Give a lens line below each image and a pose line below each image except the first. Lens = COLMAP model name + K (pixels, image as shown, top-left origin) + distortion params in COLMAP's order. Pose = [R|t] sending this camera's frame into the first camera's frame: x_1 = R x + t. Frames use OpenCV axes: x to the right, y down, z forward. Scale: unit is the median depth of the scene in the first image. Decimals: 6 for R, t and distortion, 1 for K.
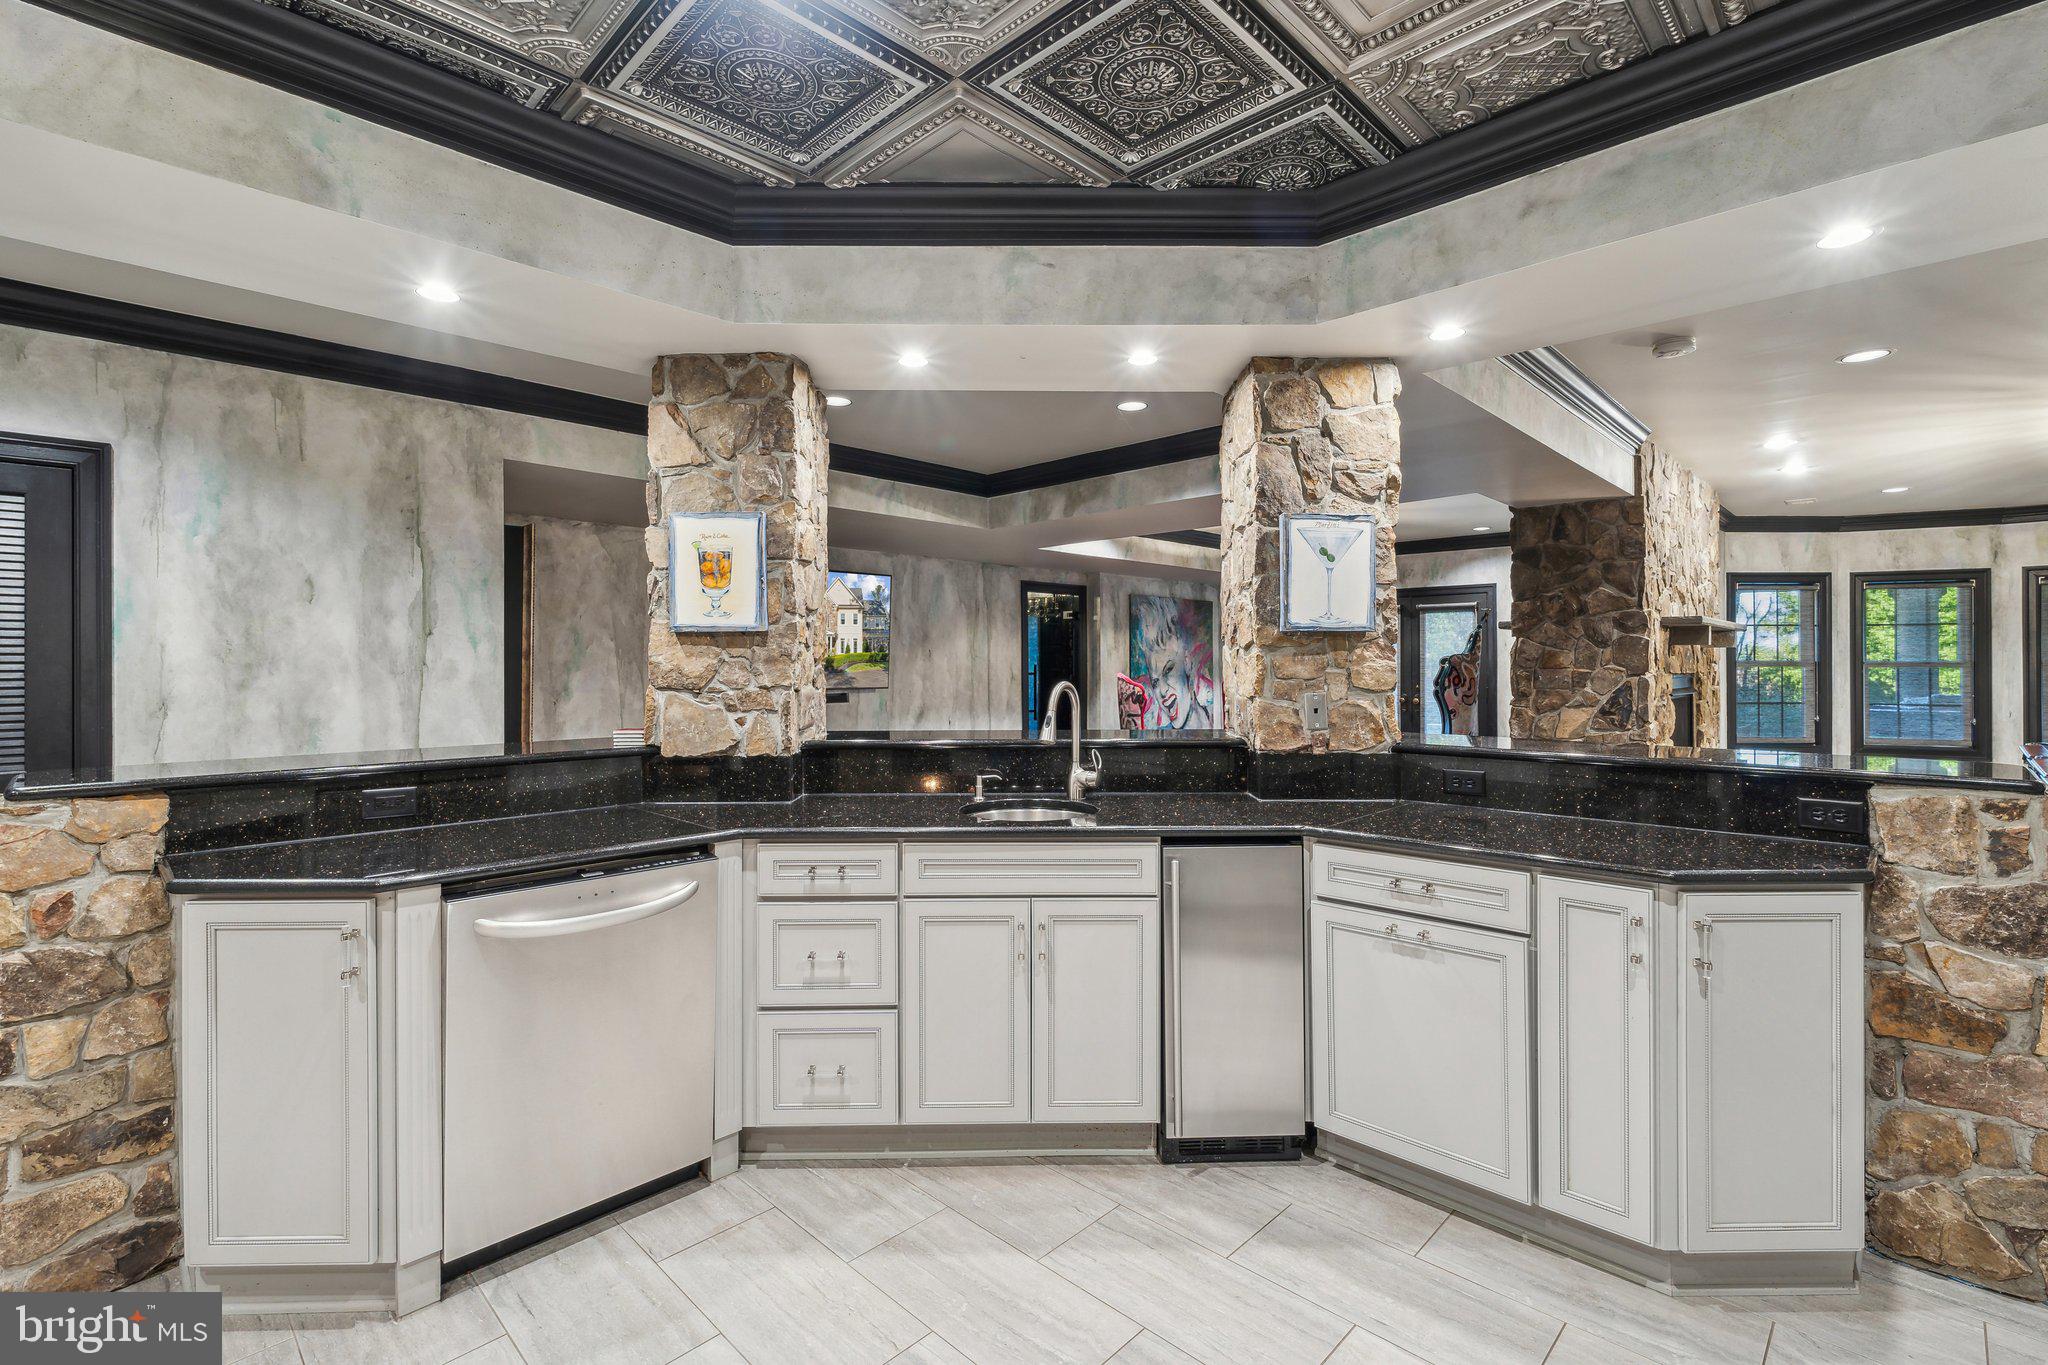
lens RADIAL K [[930.0, 0, 1022.5], [0, 930.0, 664.1], [0, 0, 1]] dist [0.000148, 0.000336]
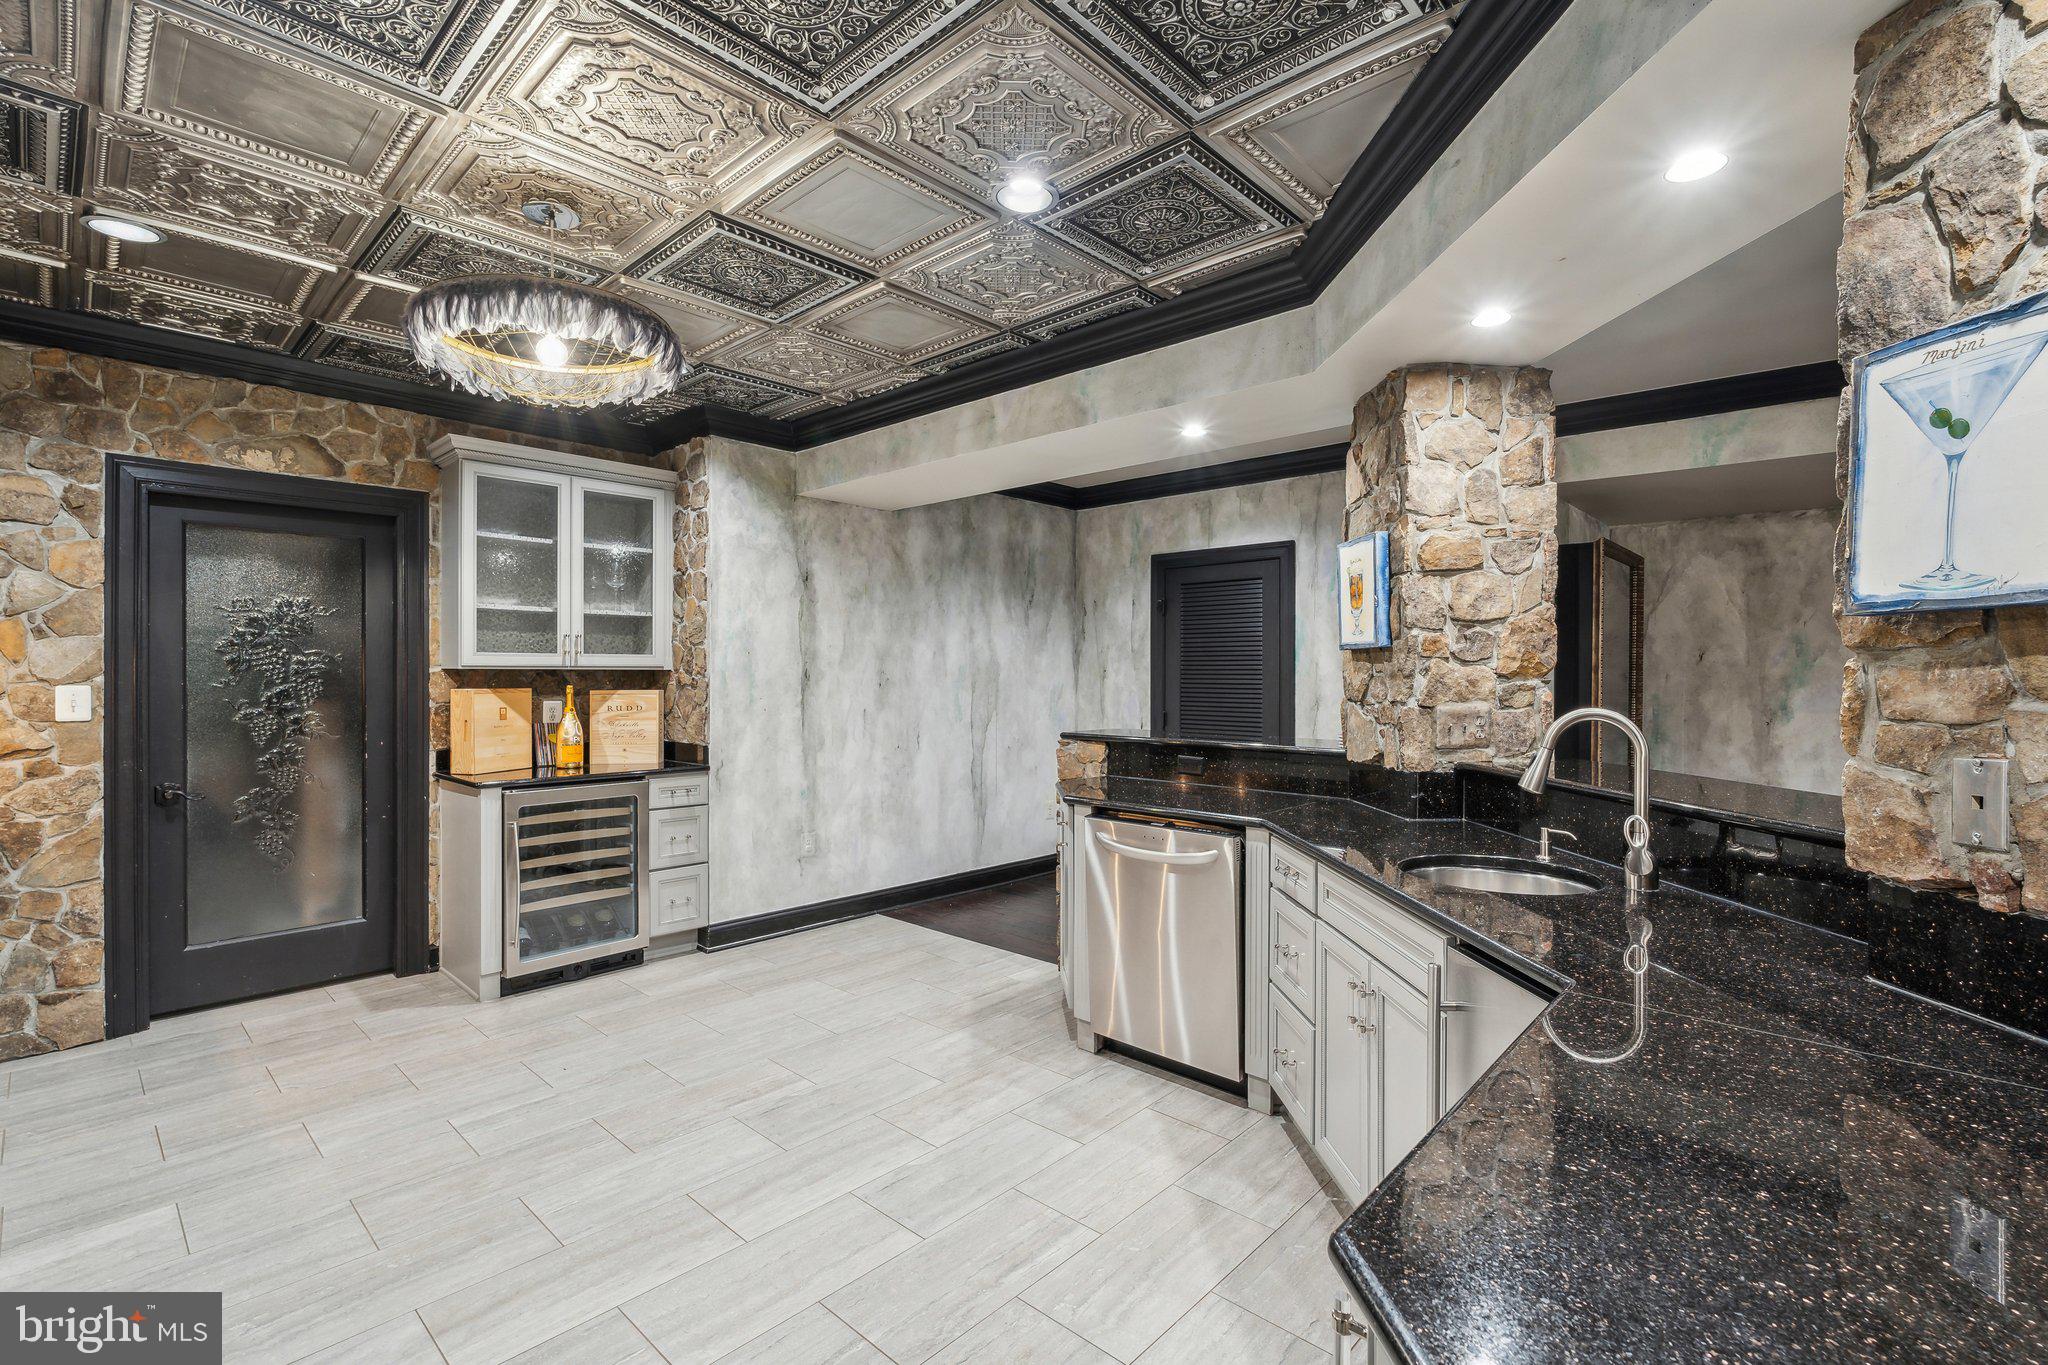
lens RADIAL K [[917.9, 0, 1029.2], [0, 917.9, 681.2], [0, 0, 1]] dist [-0.004573, 0.000932]
pose [[0.033938, 0.010633, -0.999367, 0.706276], [-0.006450, 0.999925, 0.010420, -0.004927], [0.999403, 0.006092, 0.034004, 0.567902]]
